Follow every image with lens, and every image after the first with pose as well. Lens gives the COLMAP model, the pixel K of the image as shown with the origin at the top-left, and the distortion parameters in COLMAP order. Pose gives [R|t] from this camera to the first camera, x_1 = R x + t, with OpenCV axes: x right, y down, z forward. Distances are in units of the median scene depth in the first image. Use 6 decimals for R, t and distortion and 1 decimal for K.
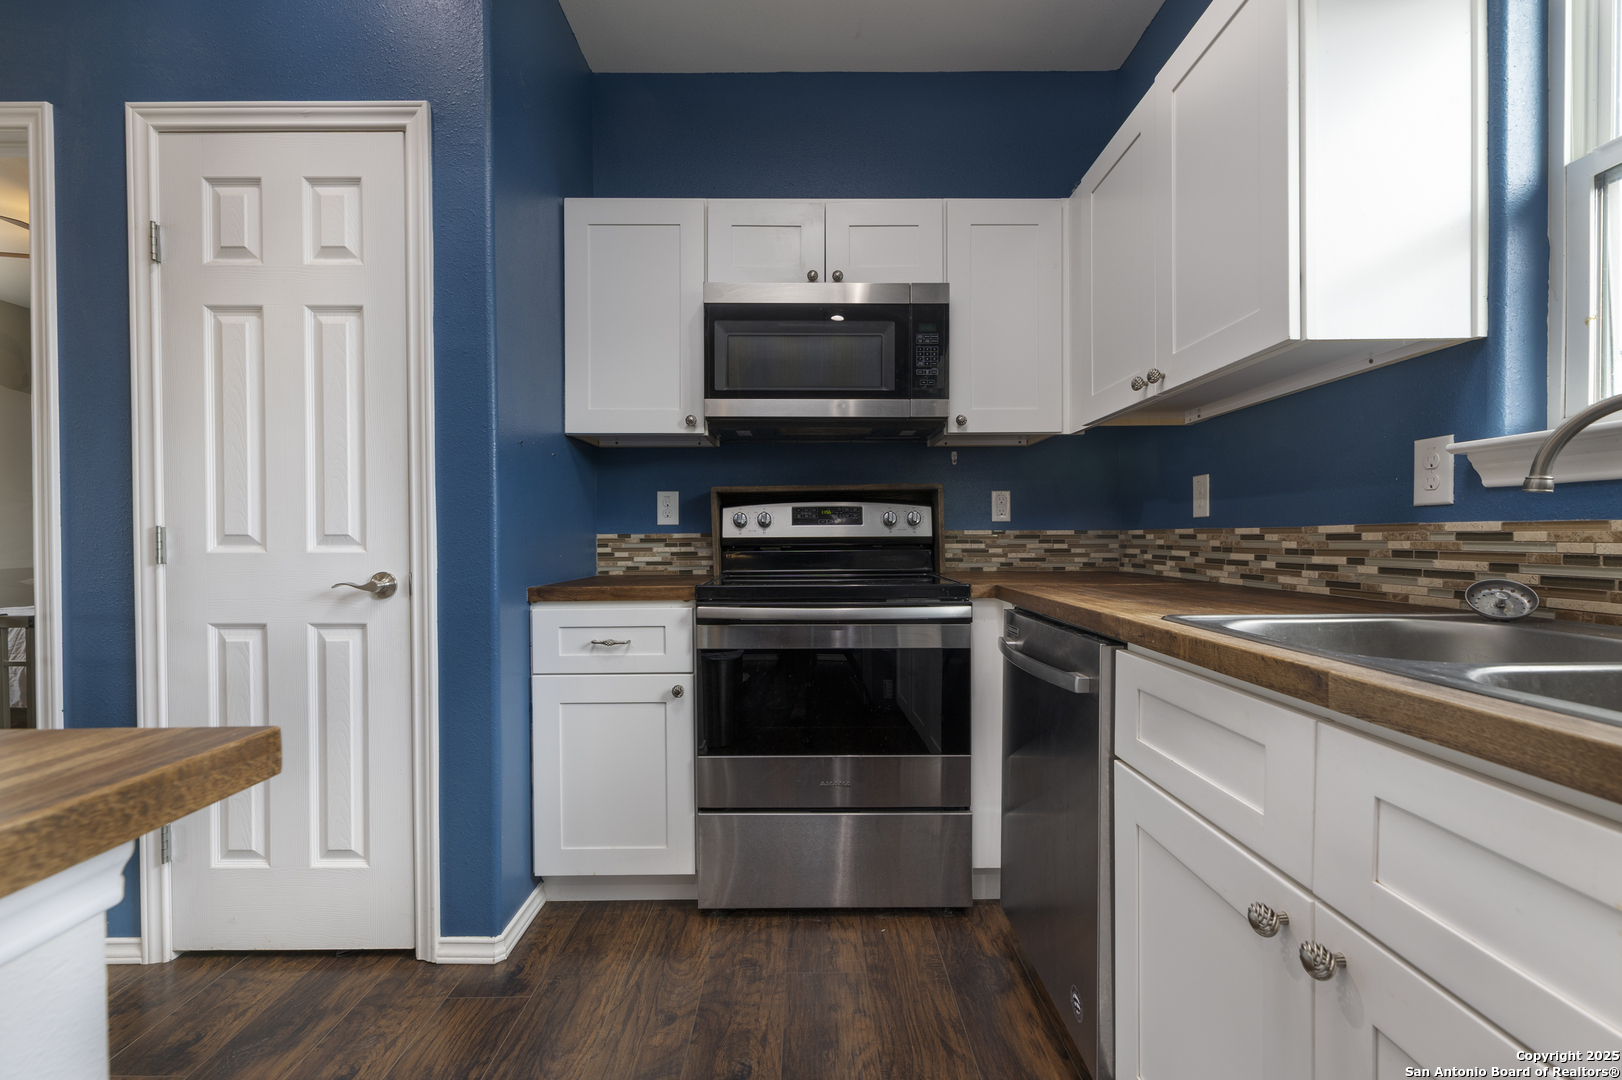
lens RADIAL K [[683.5, 0, 813.0], [0, 683.5, 541.8], [0, 0, 1]] dist [-0.001640, -0.000687]
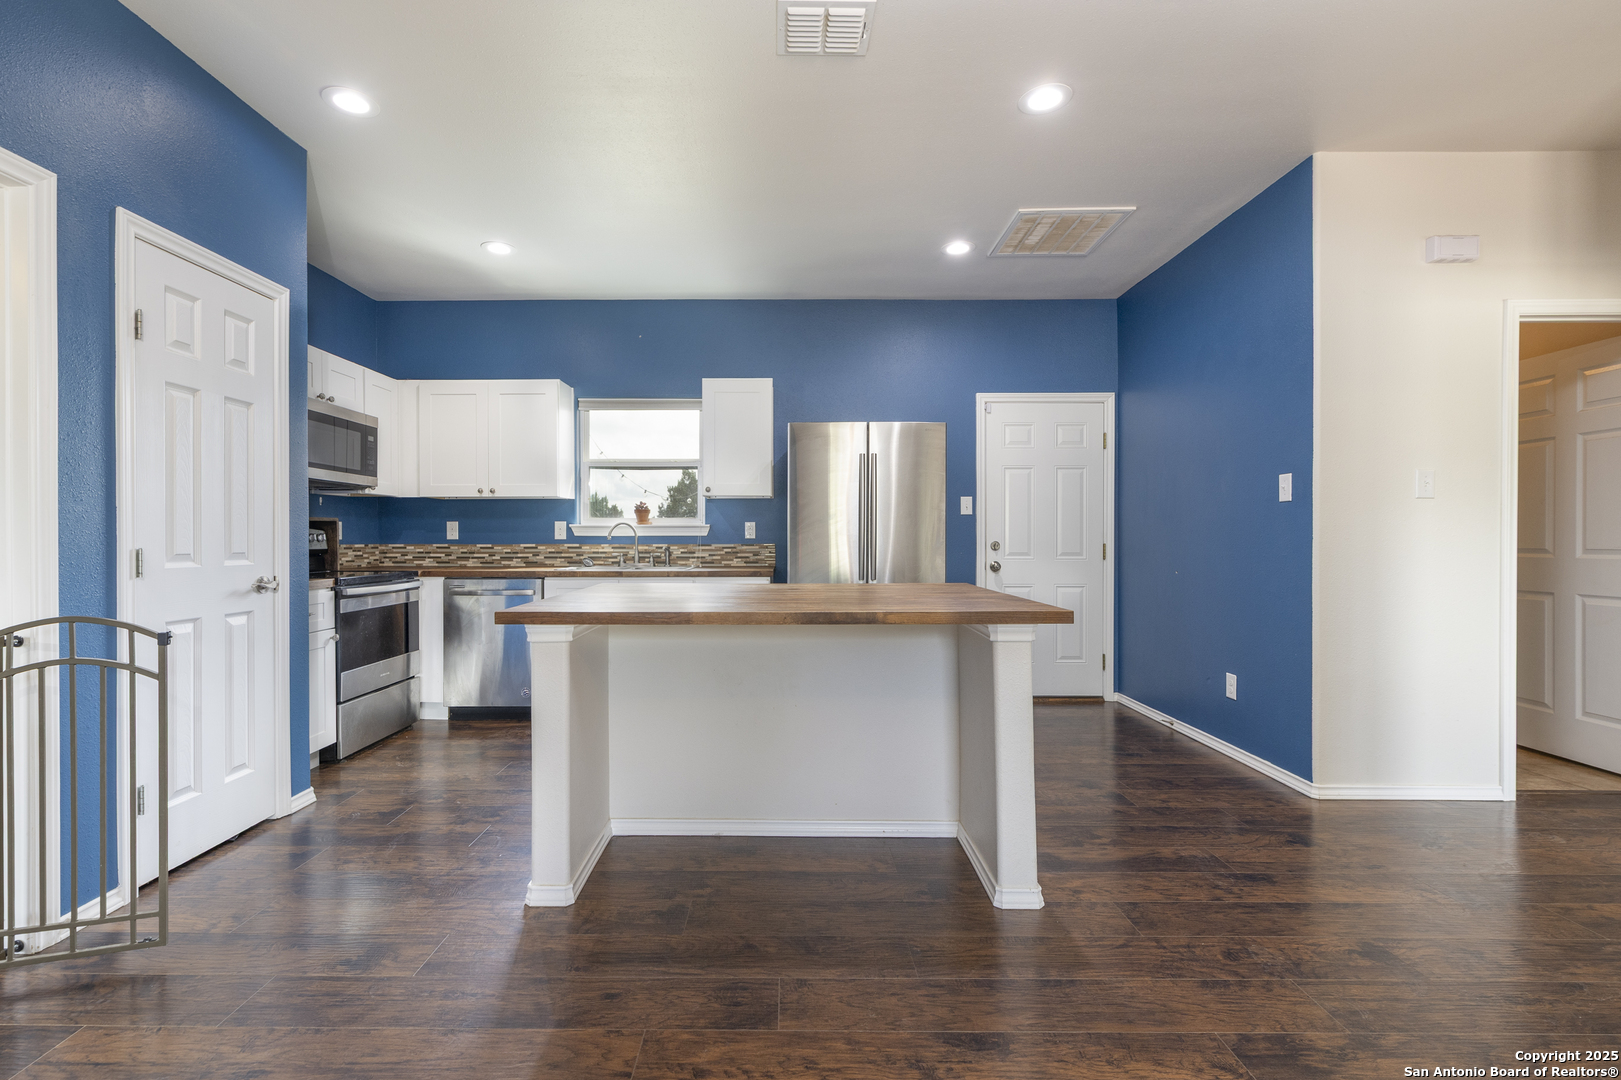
lens RADIAL K [[720.7, 0, 780.0], [0, 720.7, 540.3], [0, 0, 1]] dist [-0.001794, -0.000317]
pose [[0.022399, 0.000717, 0.999749, -2.249762], [0.007259, 0.999973, -0.000880, -0.026929], [-0.999723, 0.007277, 0.022393, -0.223352]]
